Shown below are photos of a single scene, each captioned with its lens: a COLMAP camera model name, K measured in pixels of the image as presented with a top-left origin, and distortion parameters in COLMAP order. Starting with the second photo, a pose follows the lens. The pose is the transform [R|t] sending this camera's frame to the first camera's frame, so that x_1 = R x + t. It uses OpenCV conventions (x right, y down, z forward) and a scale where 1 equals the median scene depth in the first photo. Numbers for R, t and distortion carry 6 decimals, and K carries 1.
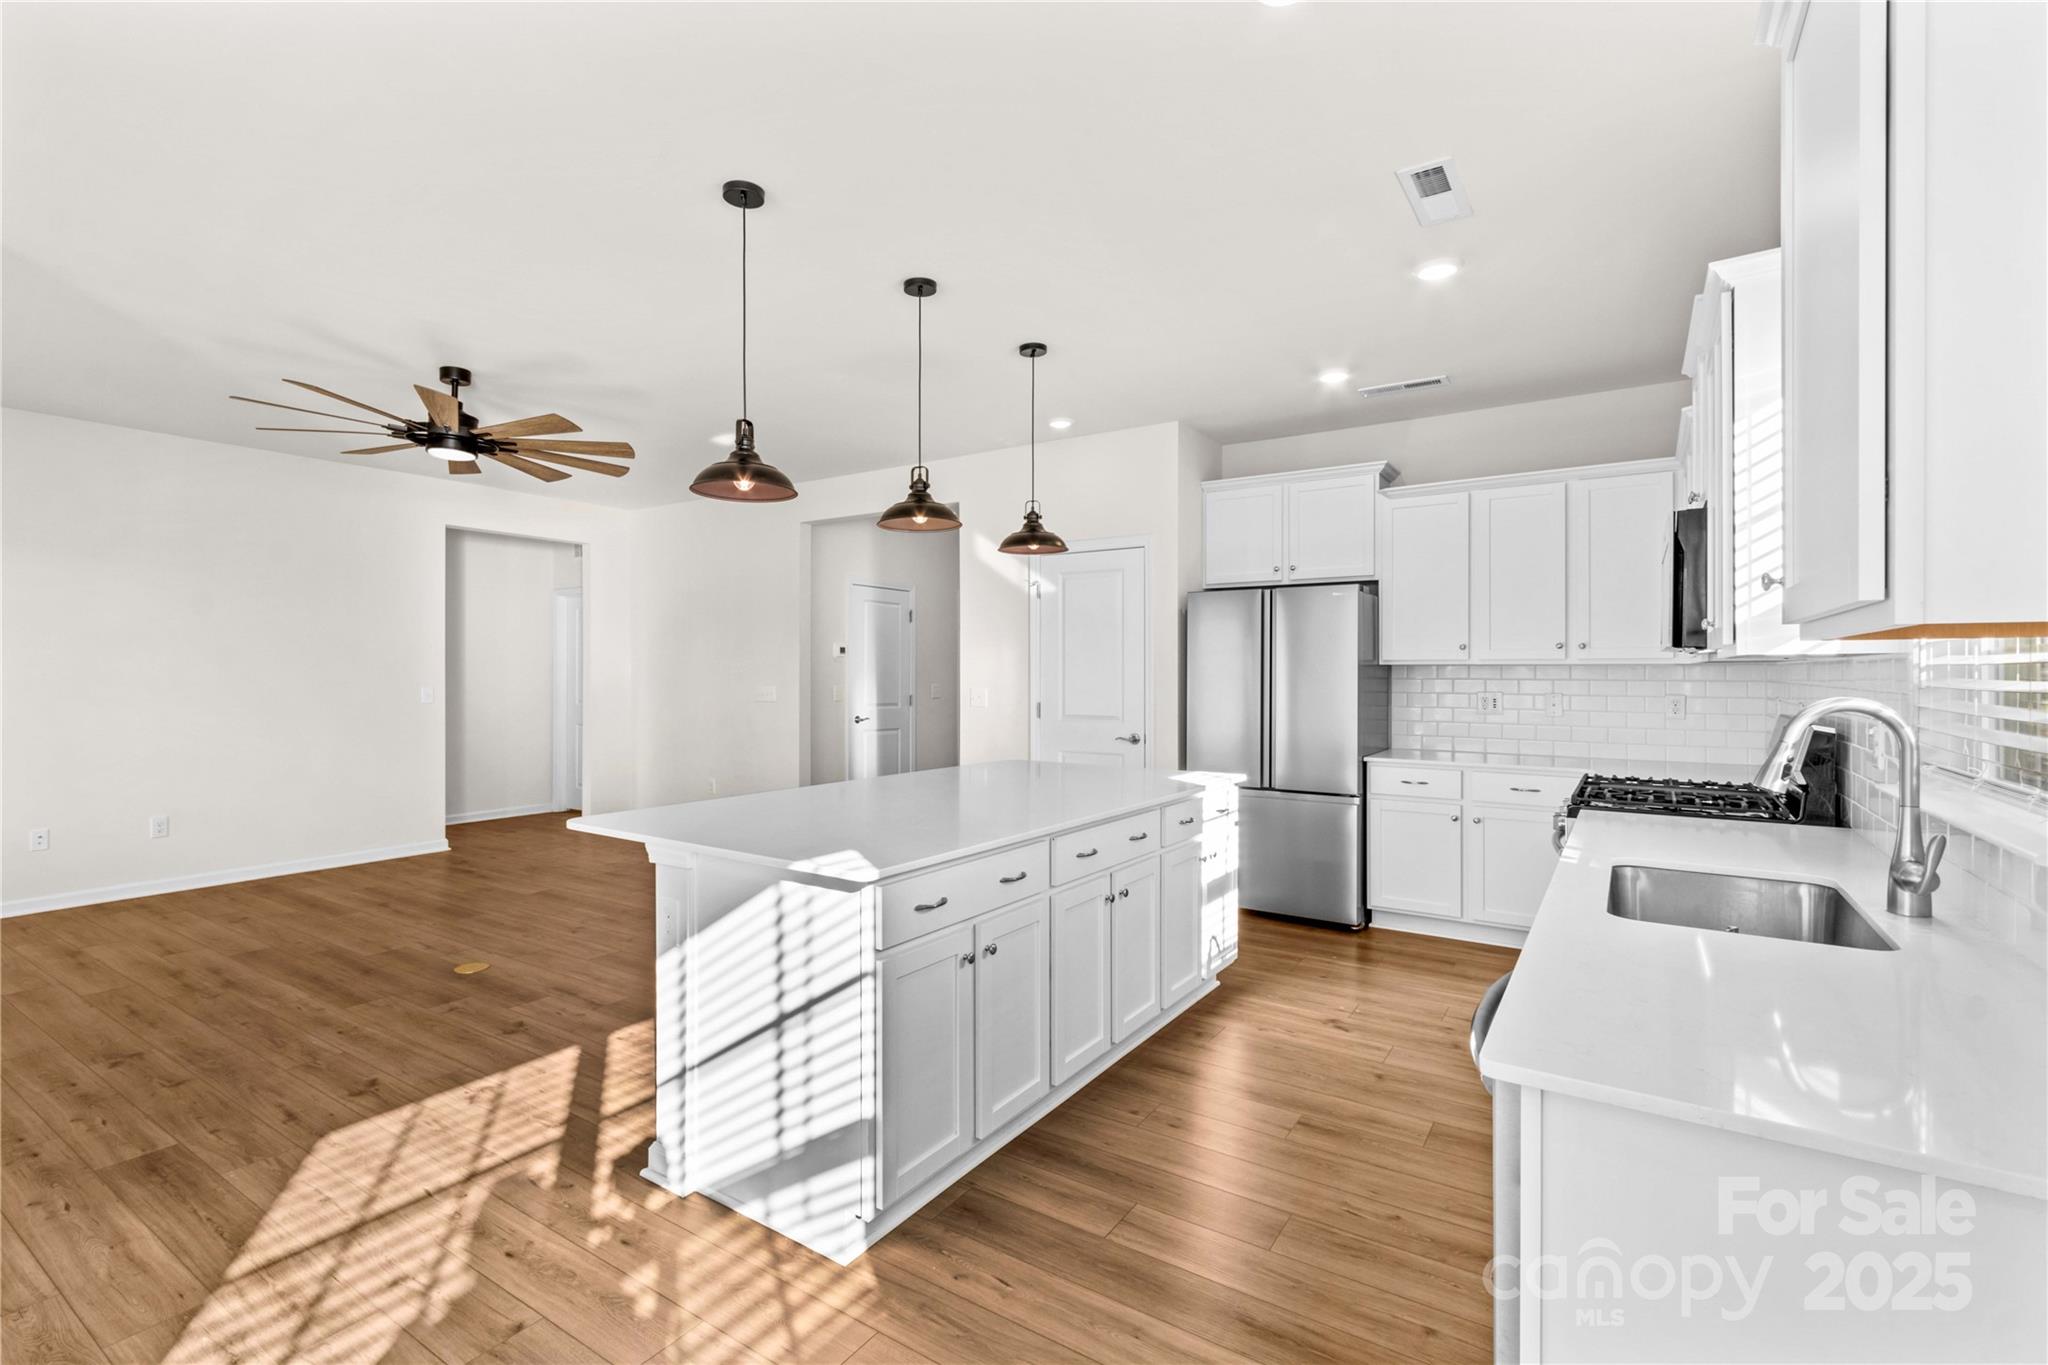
lens RADIAL K [[946.4, 0, 966.6], [0, 946.4, 666.0], [0, 0, 1]] dist [0.013041, -0.001797]
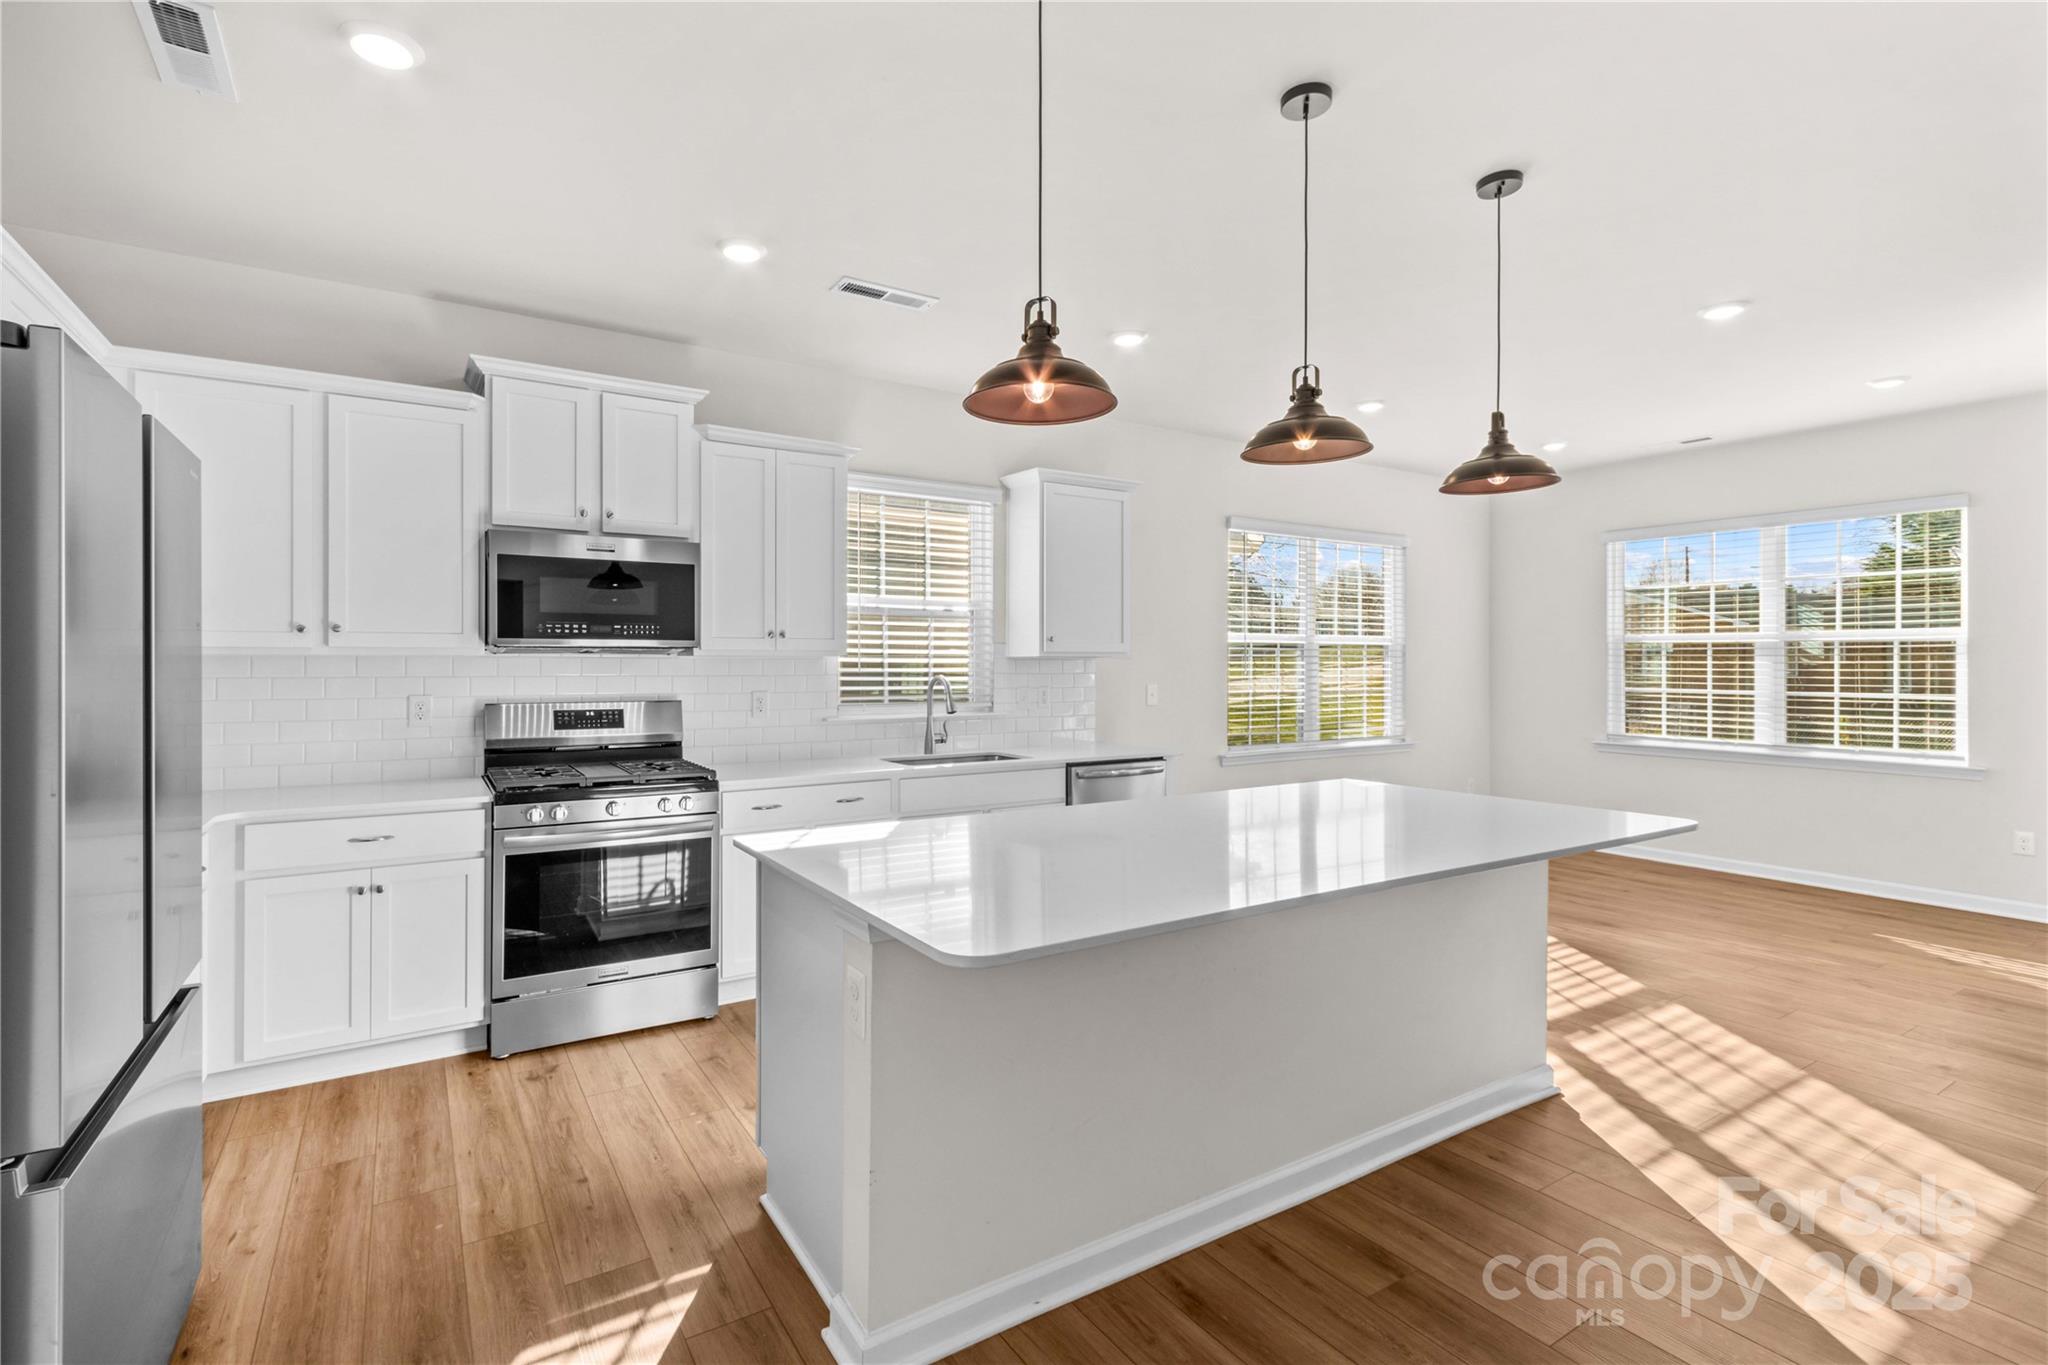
lens RADIAL K [[946.4, 0, 966.6], [0, 946.4, 666.0], [0, 0, 1]] dist [0.013041, -0.001797]
pose [[-0.913284, 0.001468, 0.407321, -0.072921], [0.000112, 0.999994, -0.003353, 0.006837], [-0.407324, -0.003017, -0.913279, 1.218607]]
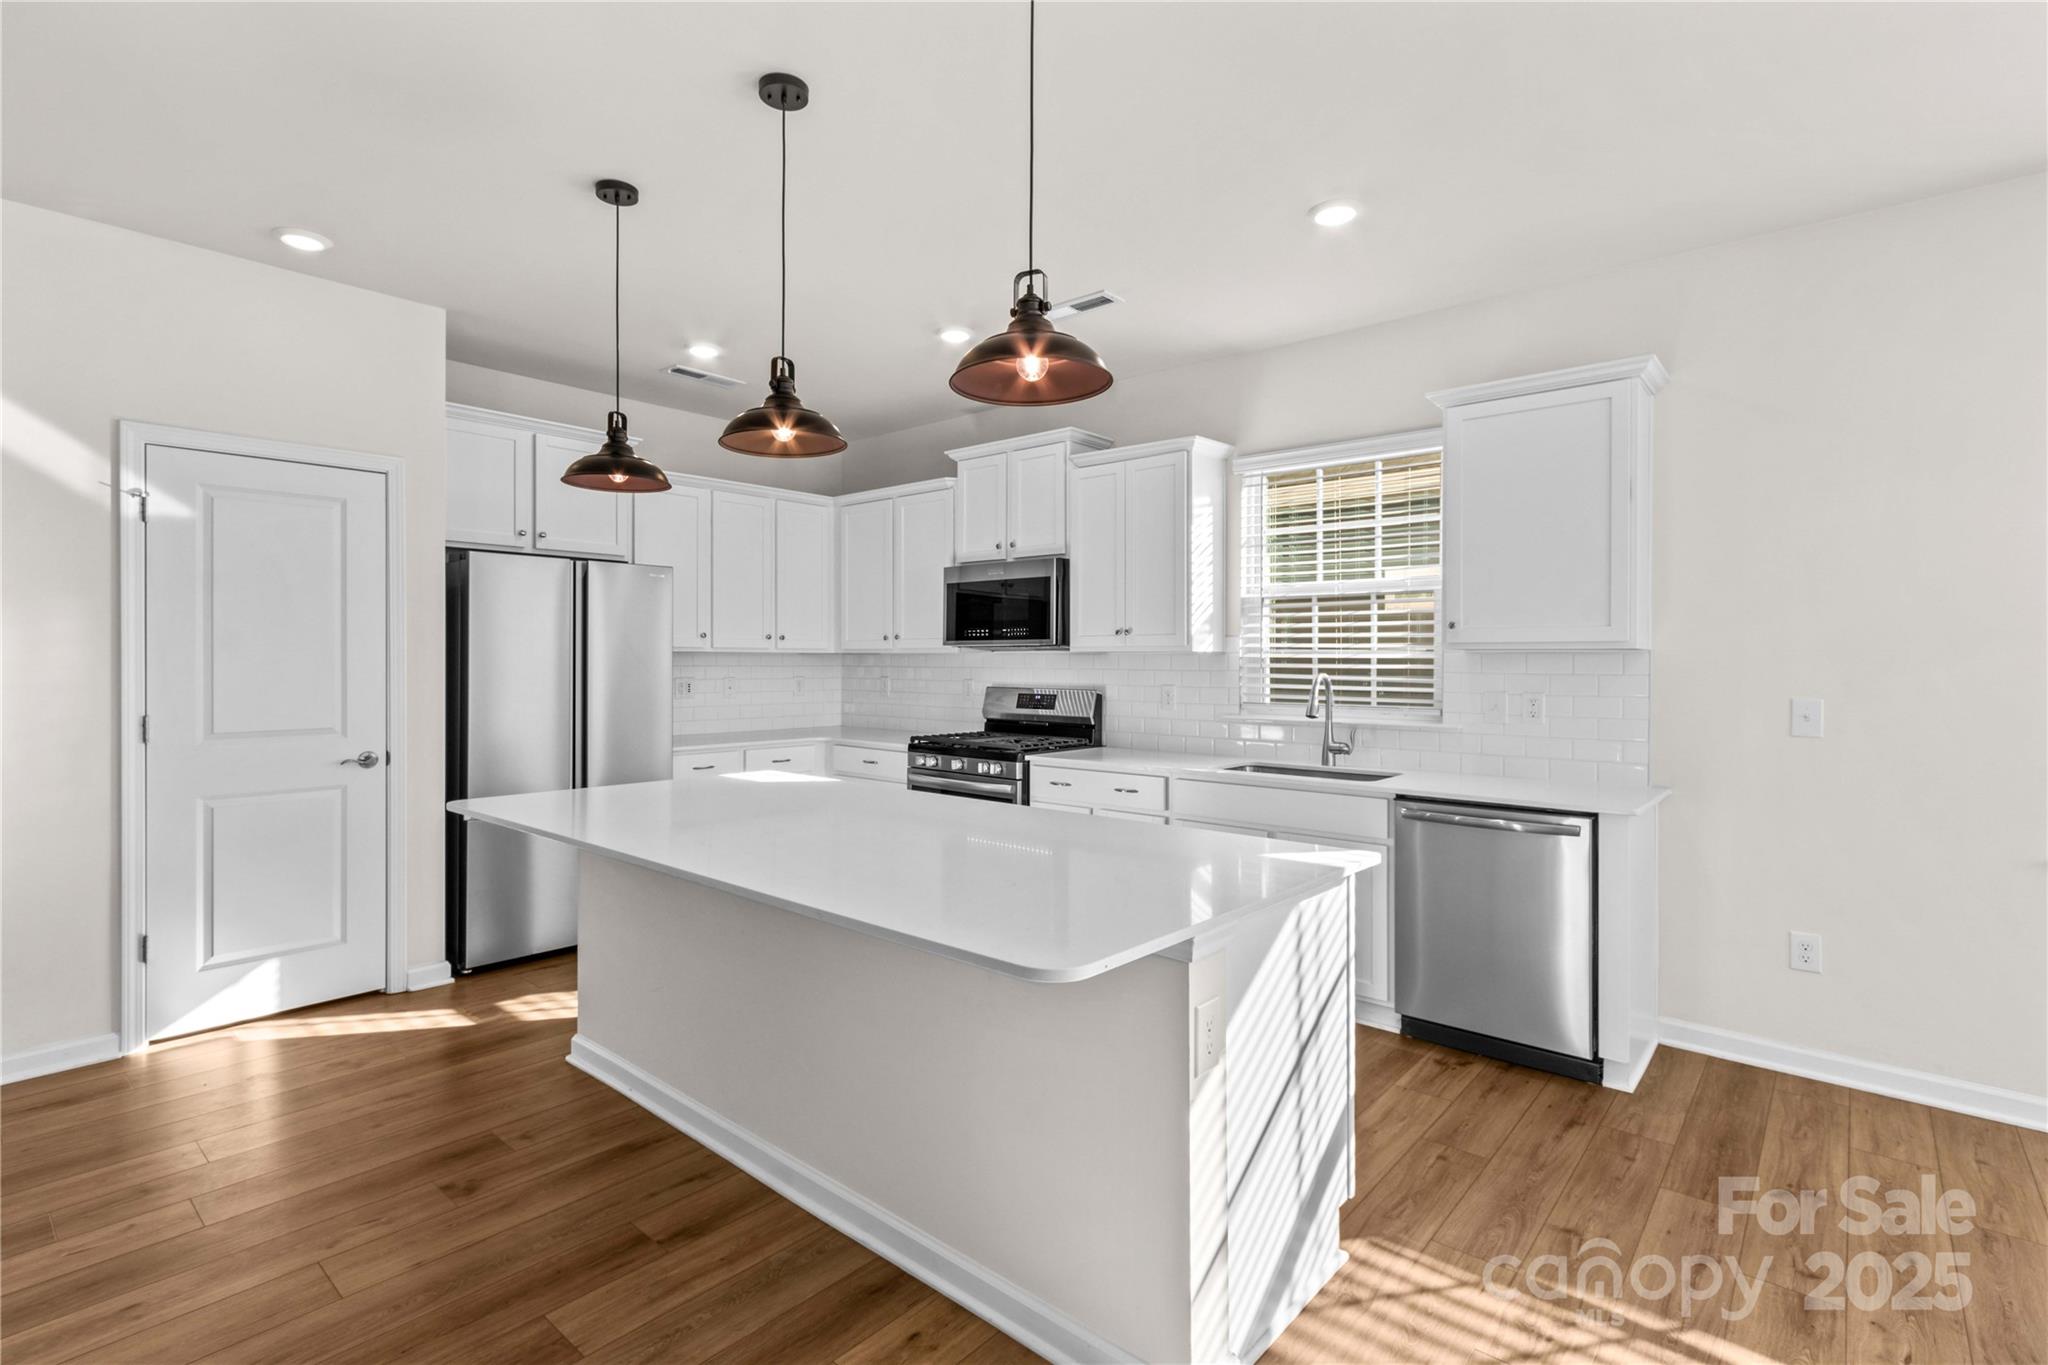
lens RADIAL K [[962.6, 0, 1005.0], [0, 962.6, 673.1], [0, 0, 1]] dist [0.005629, 0.000284]
pose [[0.118511, -0.010949, 0.992892, -0.502635], [-0.007516, 0.999901, 0.011923, 0.005551], [-0.992924, -0.008875, 0.118417, 0.536915]]
